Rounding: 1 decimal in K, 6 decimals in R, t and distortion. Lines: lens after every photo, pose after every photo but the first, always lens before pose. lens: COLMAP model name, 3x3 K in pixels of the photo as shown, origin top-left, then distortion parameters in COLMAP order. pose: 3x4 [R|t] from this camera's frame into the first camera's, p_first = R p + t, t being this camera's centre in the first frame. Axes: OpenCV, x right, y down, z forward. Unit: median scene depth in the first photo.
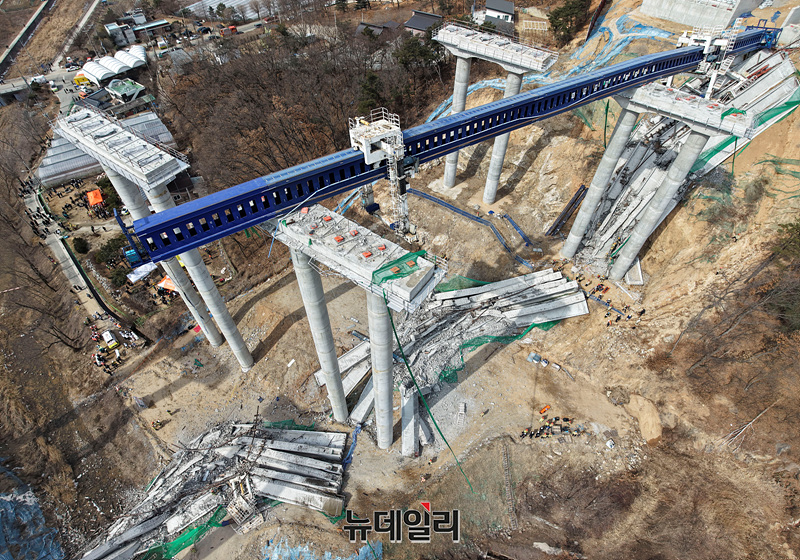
lens RADIAL K [[417.0, 0, 402.9], [0, 417.0, 286.9], [0, 0, 1]] dist [-0.048919, 0.002018]
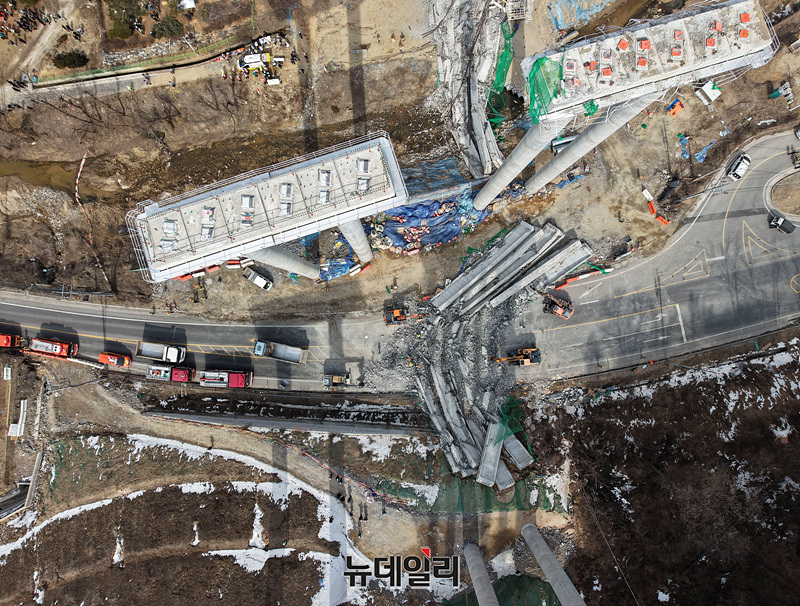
lens RADIAL K [[474.6, 0, 398.5], [0, 474.6, 307.7], [0, 0, 1]] dist [-0.047435, -0.000192]
pose [[0.606008, -0.795454, -0.002723, -1.147252], [0.607637, 0.460708, 0.646935, -0.102223], [-0.513353, -0.393703, 0.762540, -0.144919]]
